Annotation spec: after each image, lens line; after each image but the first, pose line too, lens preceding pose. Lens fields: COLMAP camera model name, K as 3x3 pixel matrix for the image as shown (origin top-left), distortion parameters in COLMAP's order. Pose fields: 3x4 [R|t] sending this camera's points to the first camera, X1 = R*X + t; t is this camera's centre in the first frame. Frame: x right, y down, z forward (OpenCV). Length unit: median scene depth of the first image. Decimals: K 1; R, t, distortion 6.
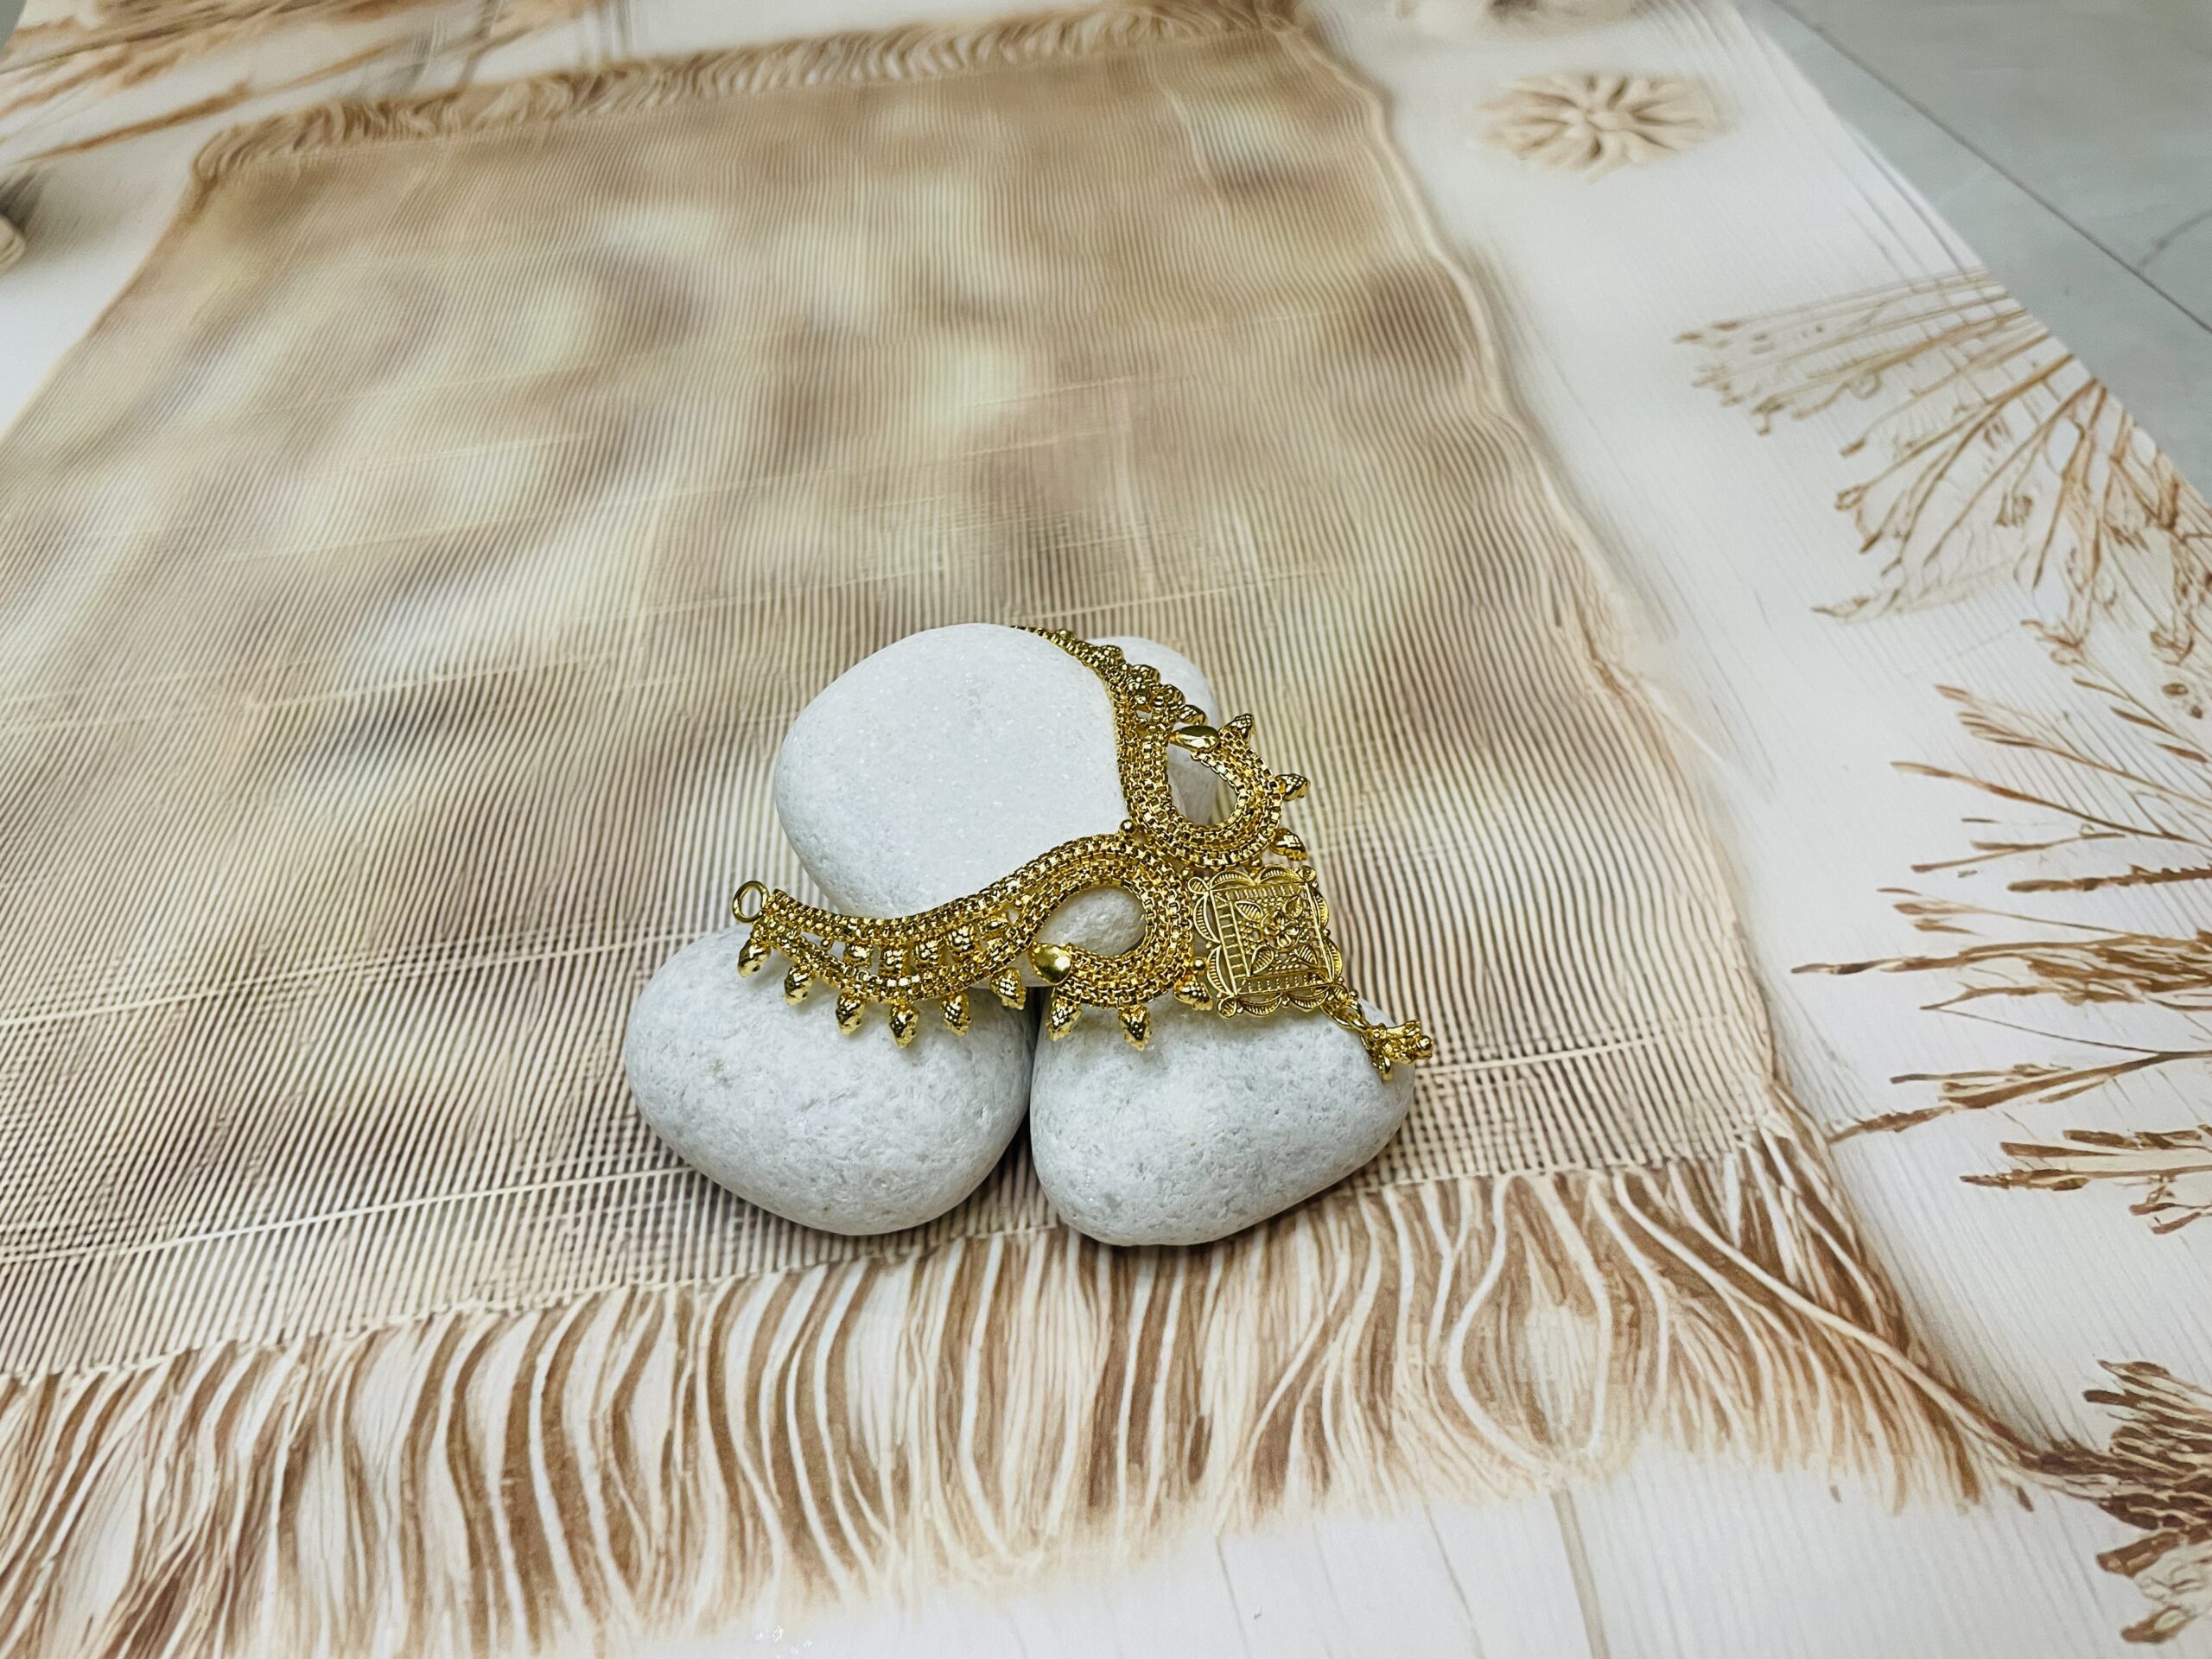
lens RADIAL K [[1732.2, 0, 1118.1], [0, 1732.2, 796.9], [0, 0, 1]] dist [0.060413, -0.118666]
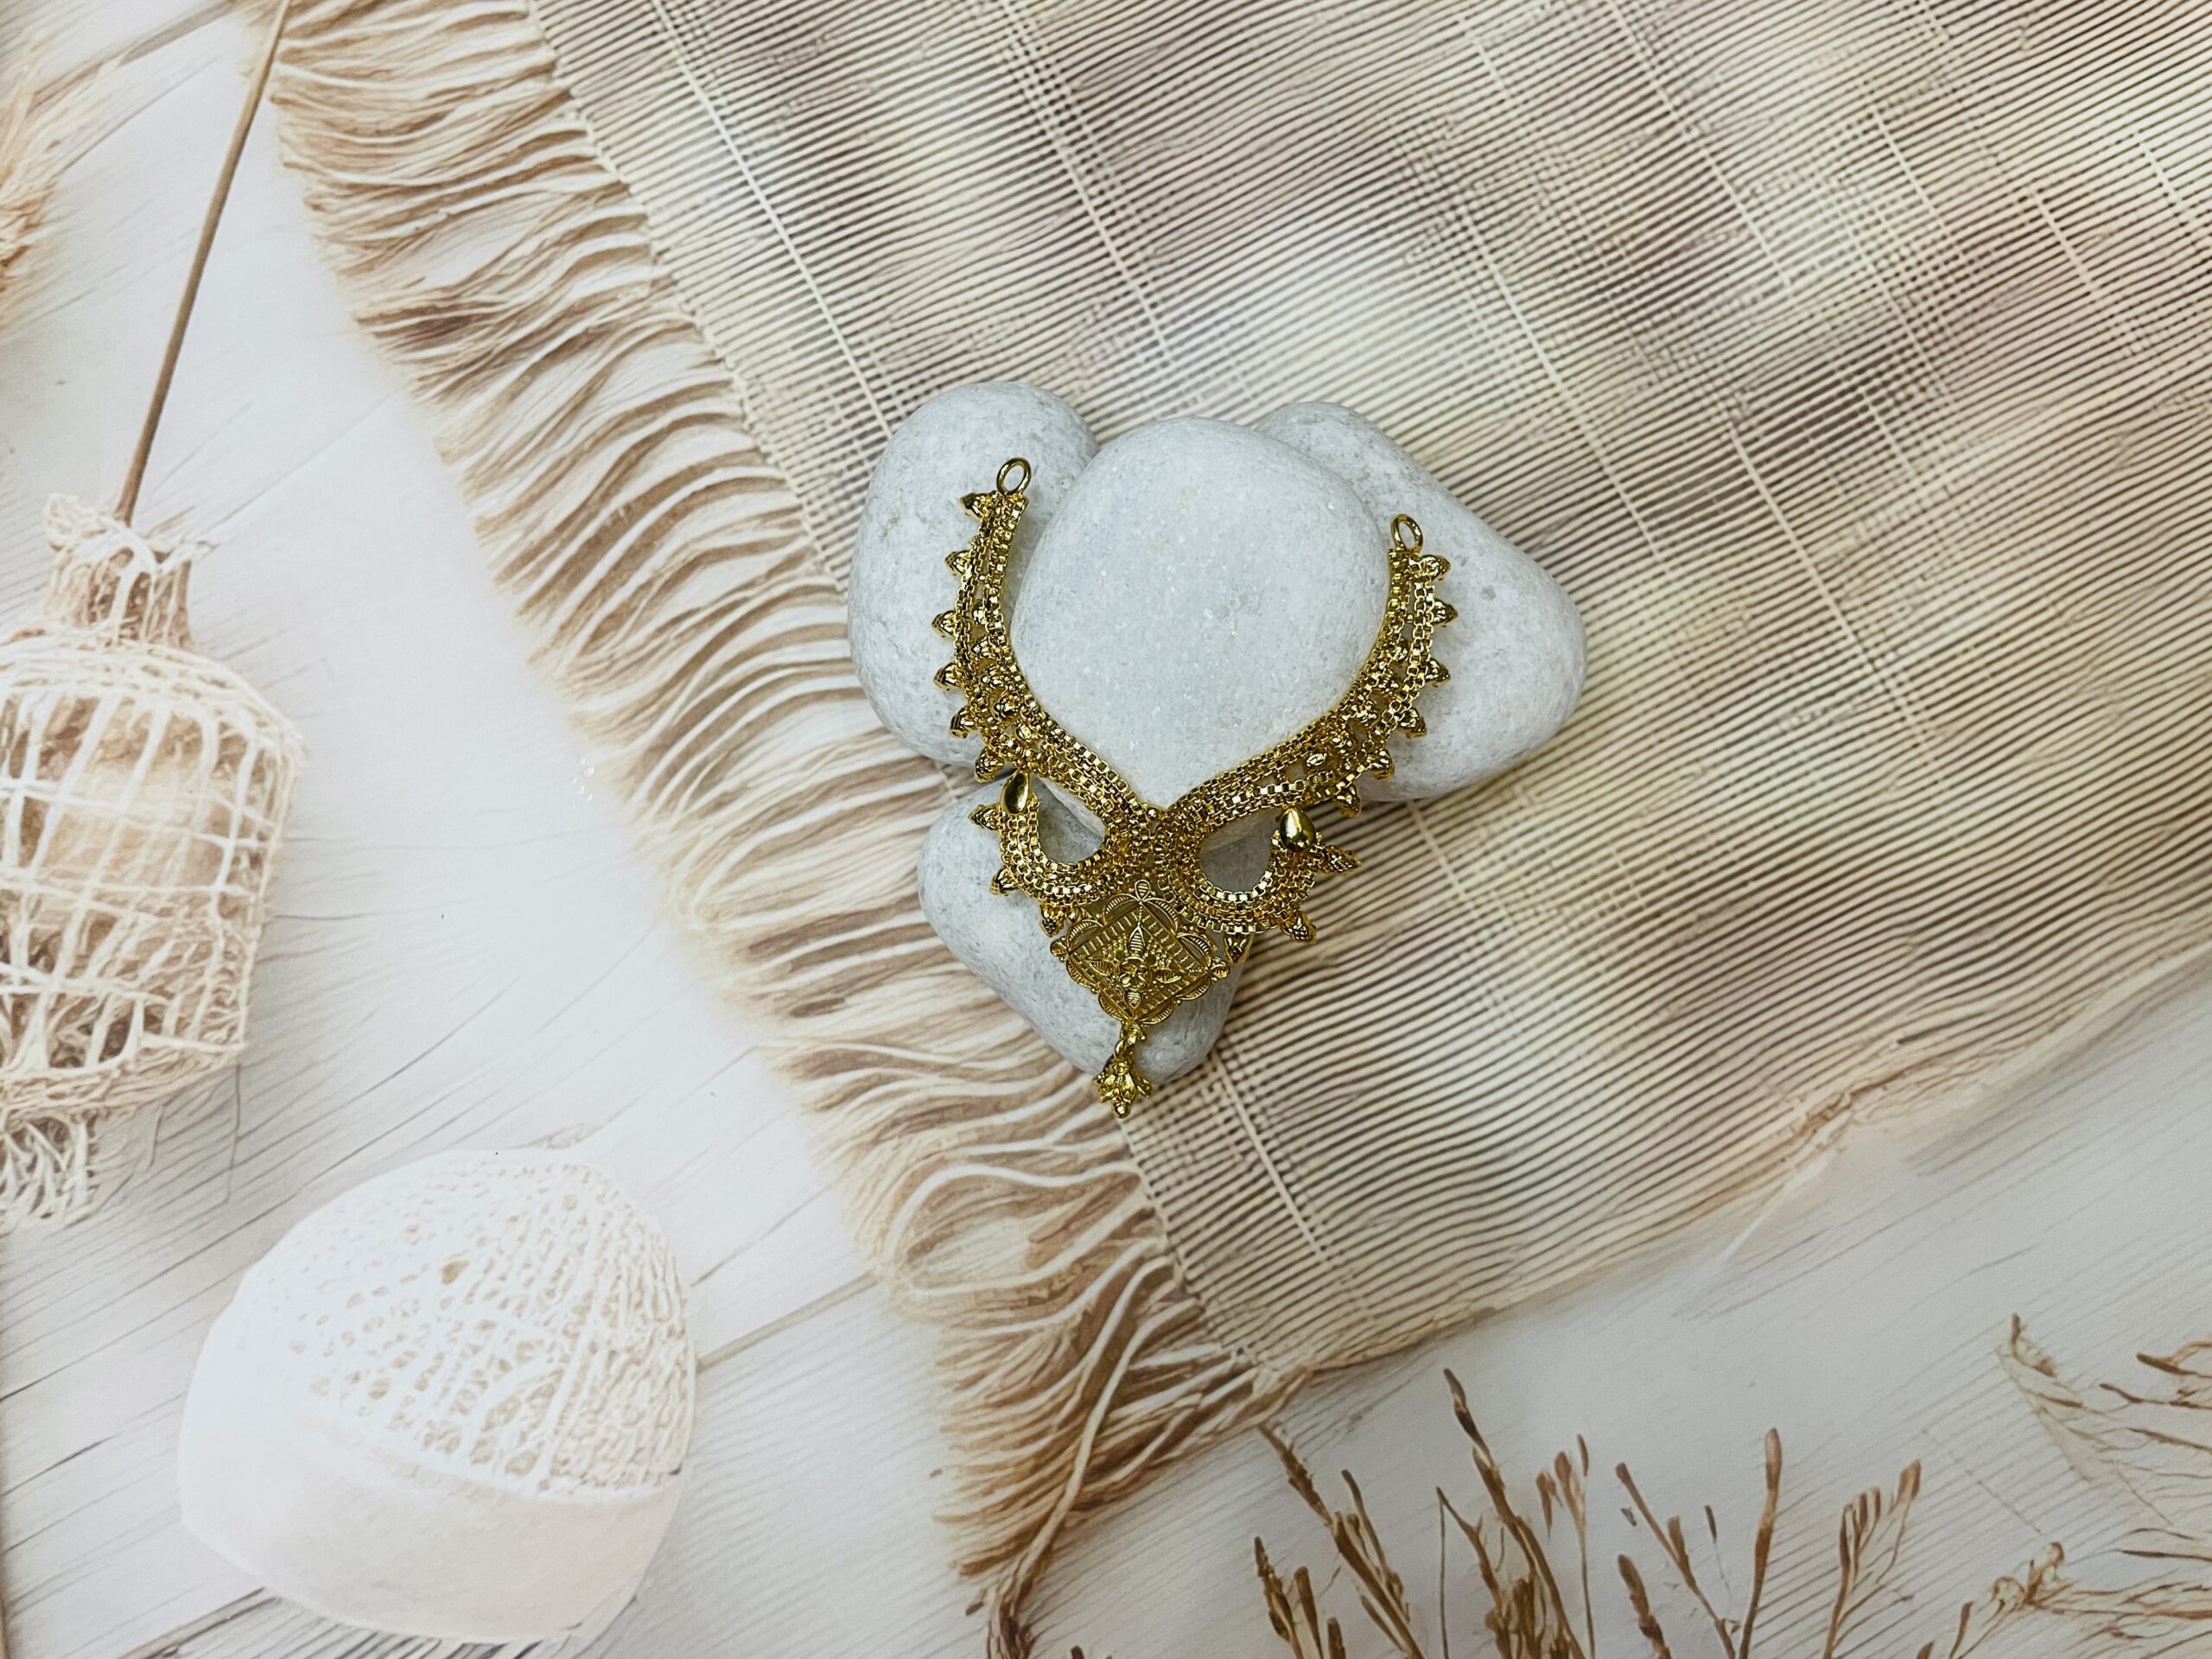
lens RADIAL K [[1732.2, 0, 1107.7], [0, 1732.2, 808.2], [0, 0, 1]] dist [0.060413, -0.118666]
pose [[0.392681, 0.919609, 0.010971, -0.017238], [-0.648281, 0.268321, 0.712556, -0.626500], [0.652329, -0.286920, 0.701530, 0.234418]]
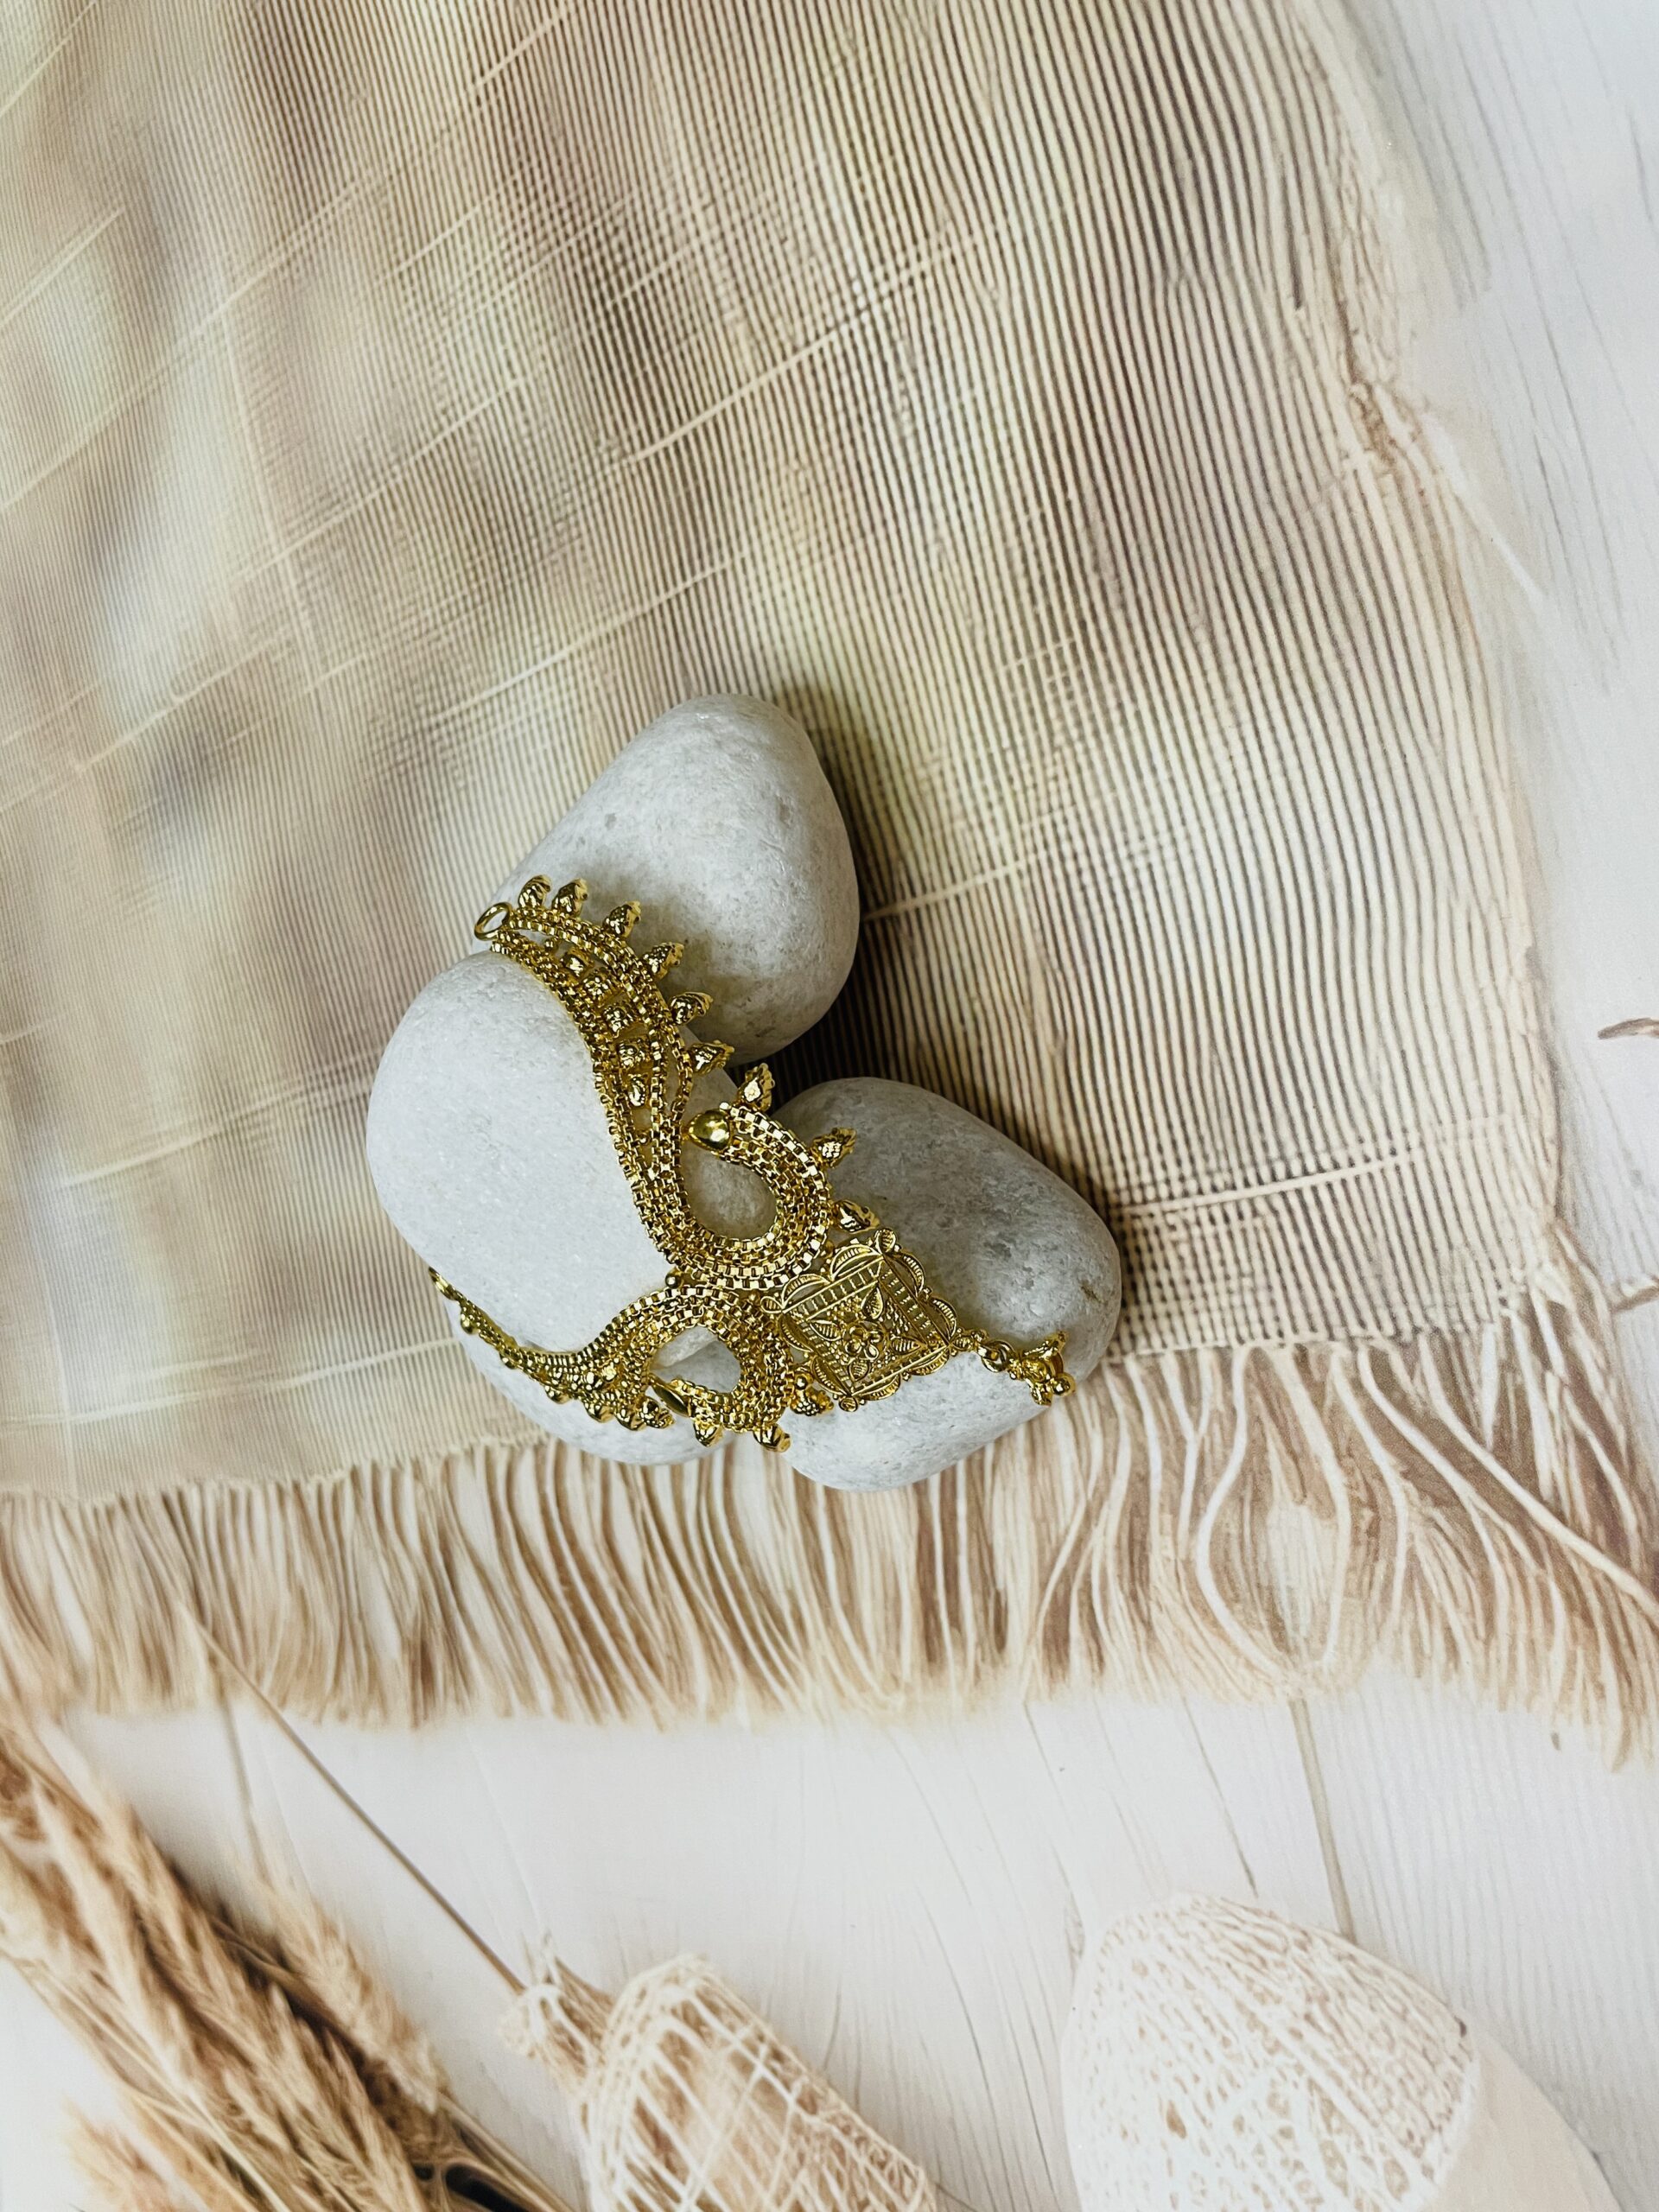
lens RADIAL K [[1732.2, 0, 816.6], [0, 1732.2, 1111.2], [0, 0, 1]] dist [0.060413, -0.118666]
pose [[0.844945, -0.141928, -0.515678, 0.496491], [0.491421, 0.586588, 0.643755, -0.525722], [0.211123, -0.797353, 0.565381, 0.511110]]
